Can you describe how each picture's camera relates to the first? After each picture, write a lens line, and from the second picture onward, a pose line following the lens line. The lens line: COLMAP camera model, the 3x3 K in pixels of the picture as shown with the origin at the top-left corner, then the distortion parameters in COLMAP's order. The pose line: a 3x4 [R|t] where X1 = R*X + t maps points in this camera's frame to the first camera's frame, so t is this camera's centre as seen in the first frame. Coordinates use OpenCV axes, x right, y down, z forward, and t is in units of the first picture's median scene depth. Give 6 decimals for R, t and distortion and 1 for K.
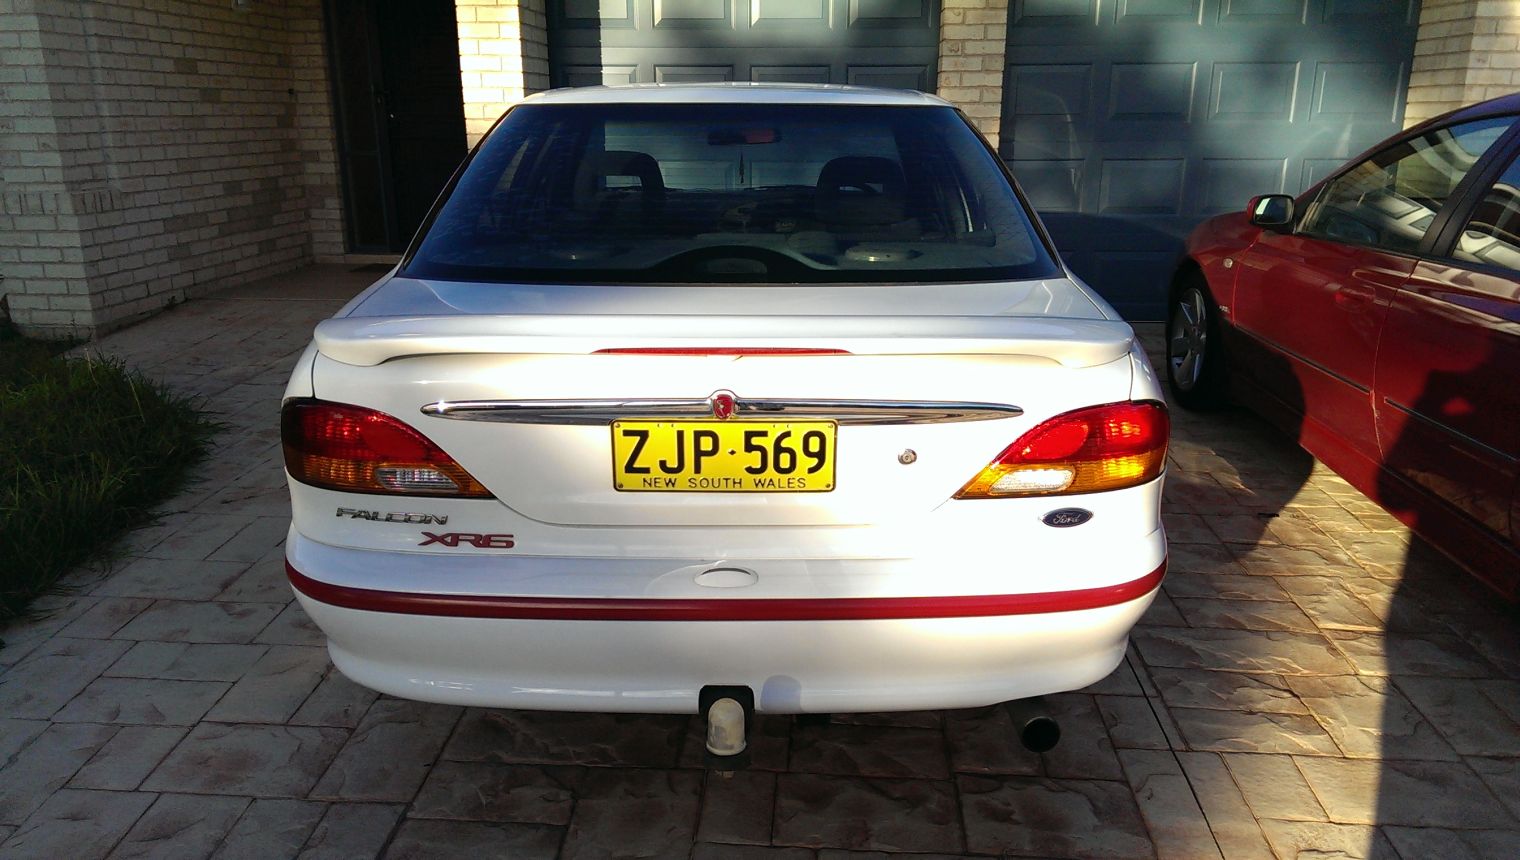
lens RADIAL K [[1154.9, 0, 760.0], [0, 1154.9, 430.0], [0, 0, 1]] dist [0.040890, -0.078926]
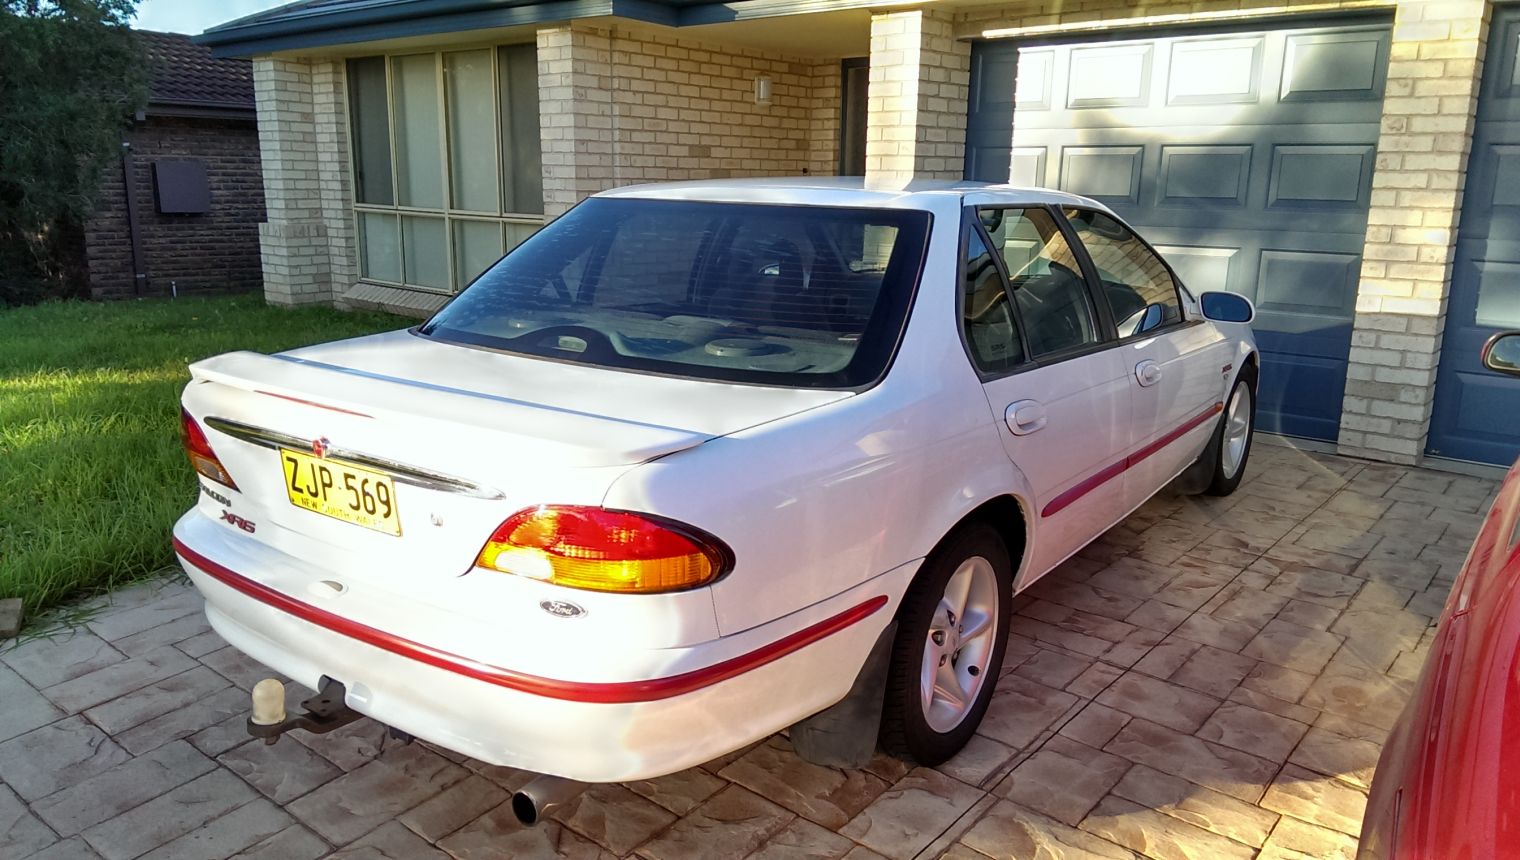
lens RADIAL K [[1120.7, 0, 688.3], [0, 1120.7, 436.2], [0, 0, 1]] dist [-0.016431, -0.006876]
pose [[0.789767, 0.142780, -0.596558, 0.887306], [-0.169298, 0.985495, 0.011739, -0.102012], [0.589581, 0.091725, 0.802484, 0.252679]]
